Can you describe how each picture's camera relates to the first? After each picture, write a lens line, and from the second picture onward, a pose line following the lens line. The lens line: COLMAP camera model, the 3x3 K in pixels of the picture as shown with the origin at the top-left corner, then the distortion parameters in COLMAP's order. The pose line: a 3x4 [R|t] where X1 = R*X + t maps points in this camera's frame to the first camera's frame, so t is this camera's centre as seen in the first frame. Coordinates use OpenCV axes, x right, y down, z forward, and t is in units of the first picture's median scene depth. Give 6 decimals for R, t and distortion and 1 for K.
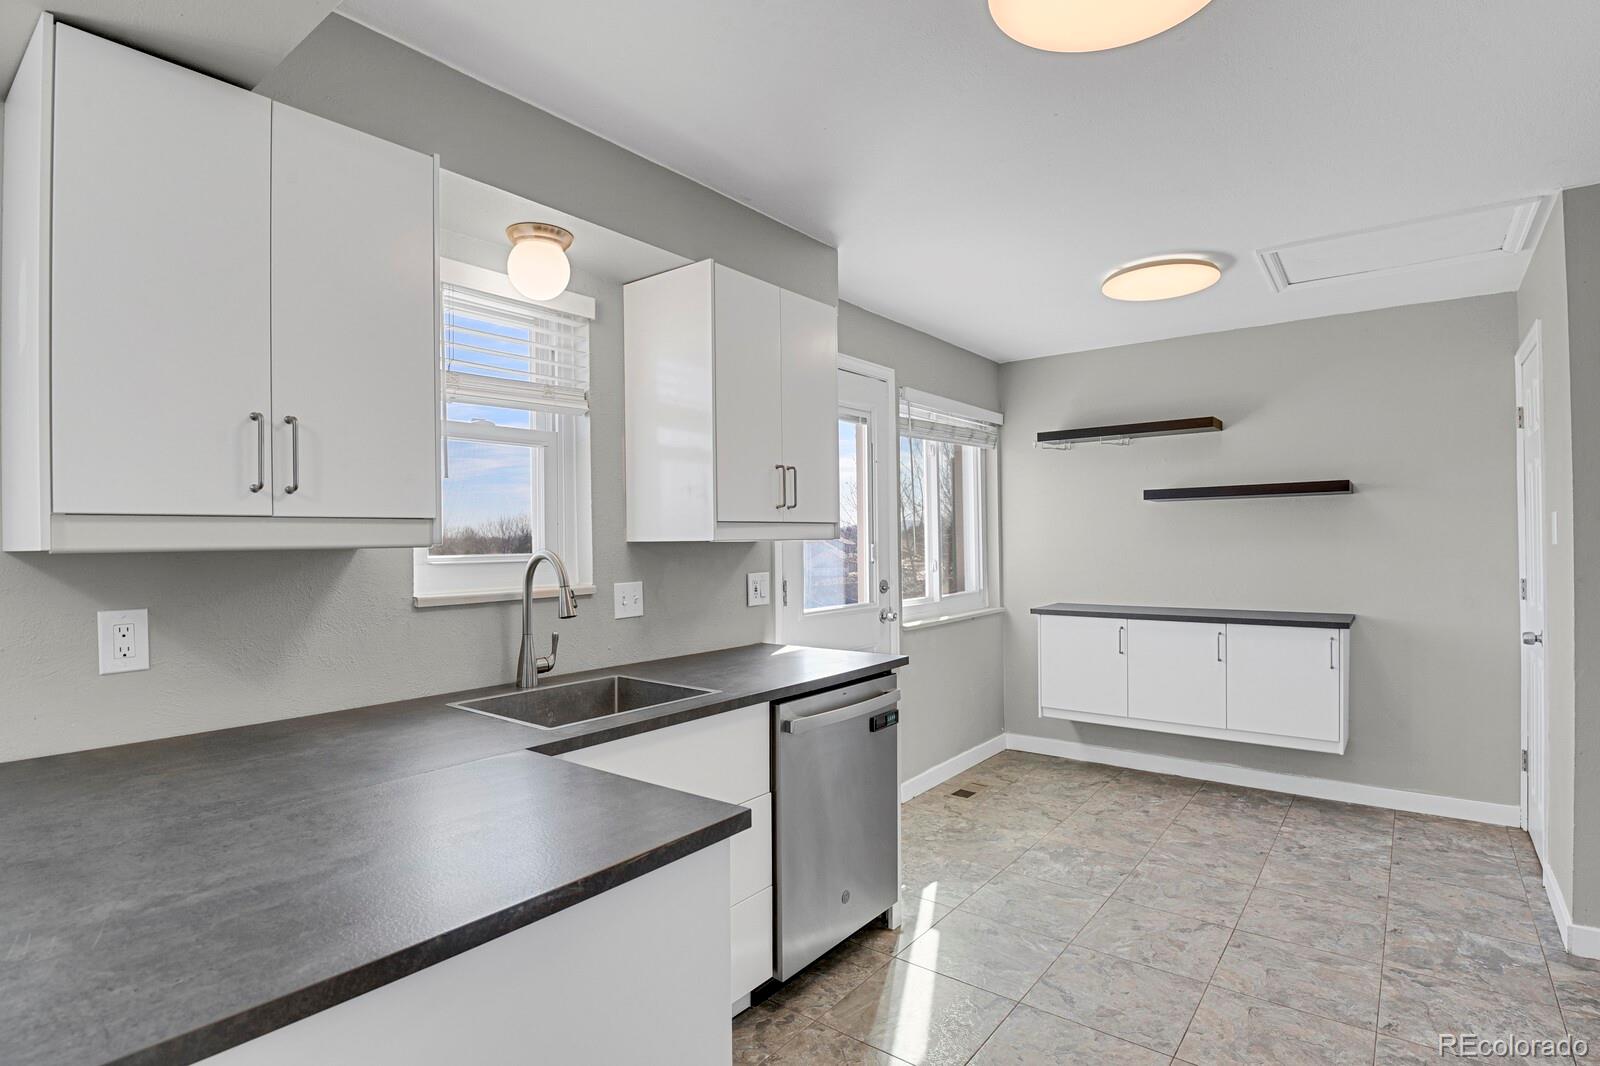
lens RADIAL K [[801.7, 0, 805.0], [0, 801.7, 541.4], [0, 0, 1]] dist [-0.025952, -0.001529]
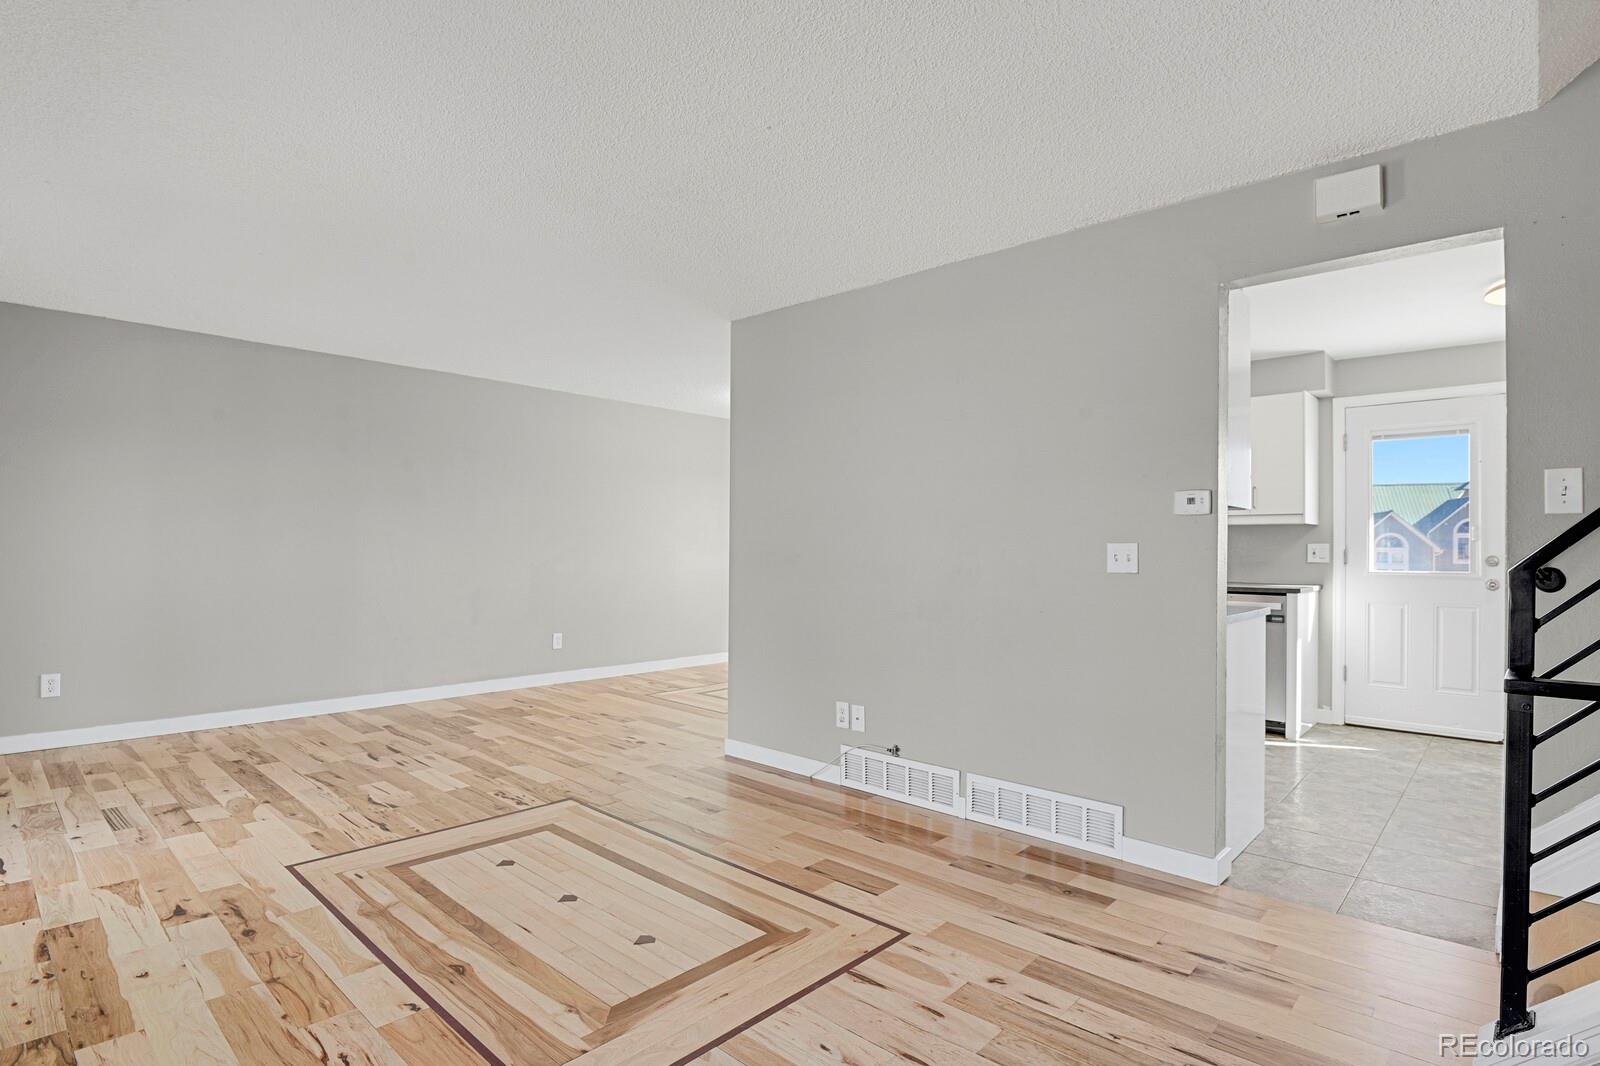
lens RADIAL K [[801.7, 0, 805.0], [0, 801.7, 541.4], [0, 0, 1]] dist [-0.025952, -0.001529]
pose [[-0.093002, 0.005732, -0.995649, 1.708859], [-0.005989, 0.999962, 0.006316, 0.029805], [0.995648, 0.006551, -0.092964, 0.064461]]
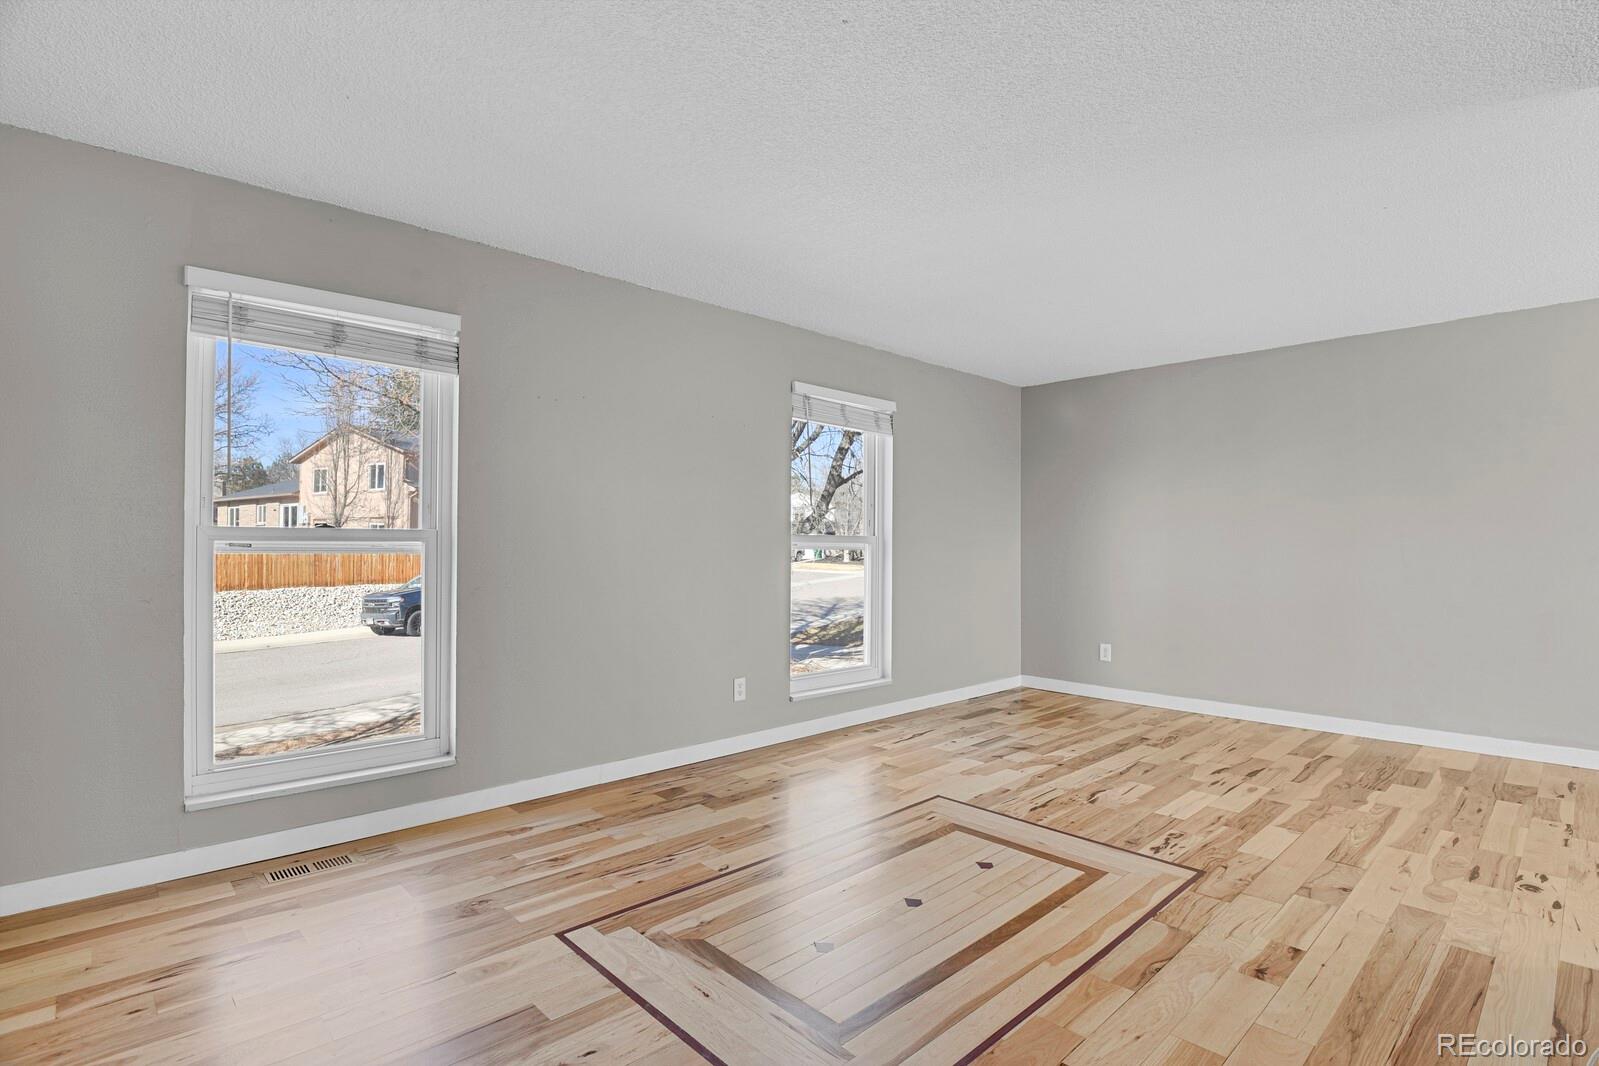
lens RADIAL K [[785.2, 0, 802.0], [0, 785.2, 541.9], [0, 0, 1]] dist [-0.019527, -0.006815]
pose [[-0.987465, 0.009906, 0.157524, 0.897646], [0.008974, 0.999938, -0.006628, 0.045132], [-0.157580, -0.005131, -0.987493, 0.546832]]
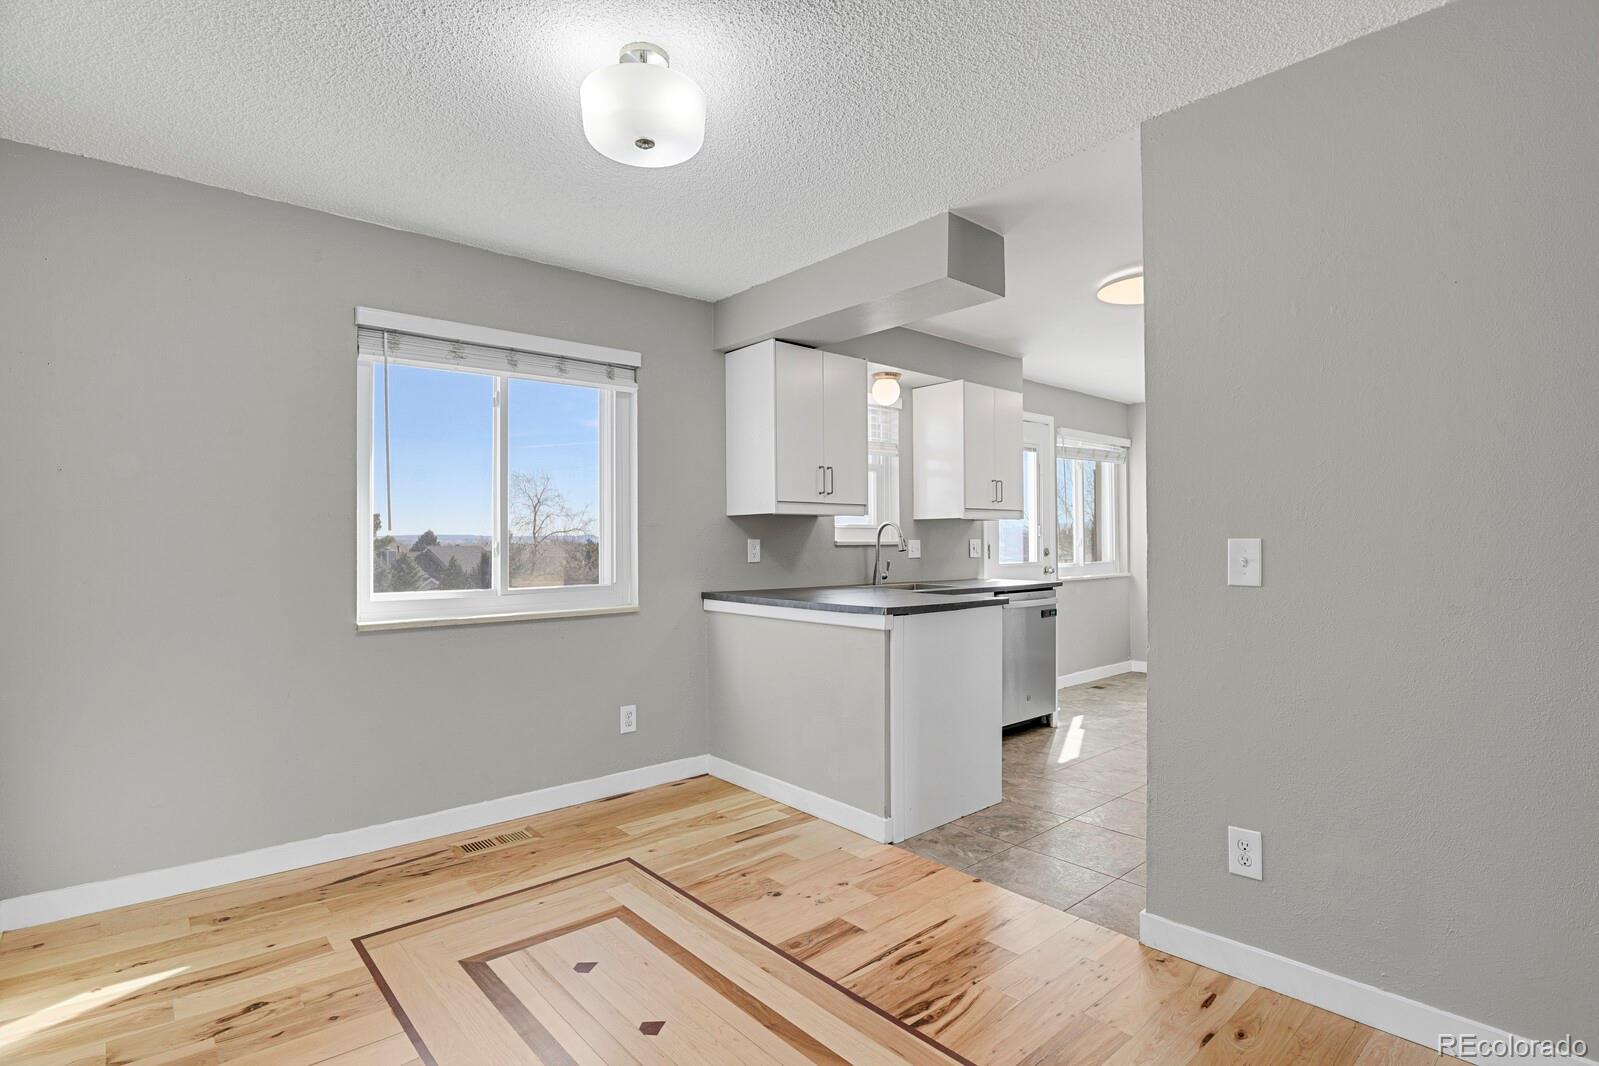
lens RADIAL K [[780.5, 0, 804.0], [0, 780.5, 540.2], [0, 0, 1]] dist [-0.019472, -0.006356]
pose [[0.981822, 0.006121, -0.189703, -0.102123], [-0.006867, 0.999971, -0.003273, 0.049530], [0.189677, 0.004517, 0.981836, -0.774707]]
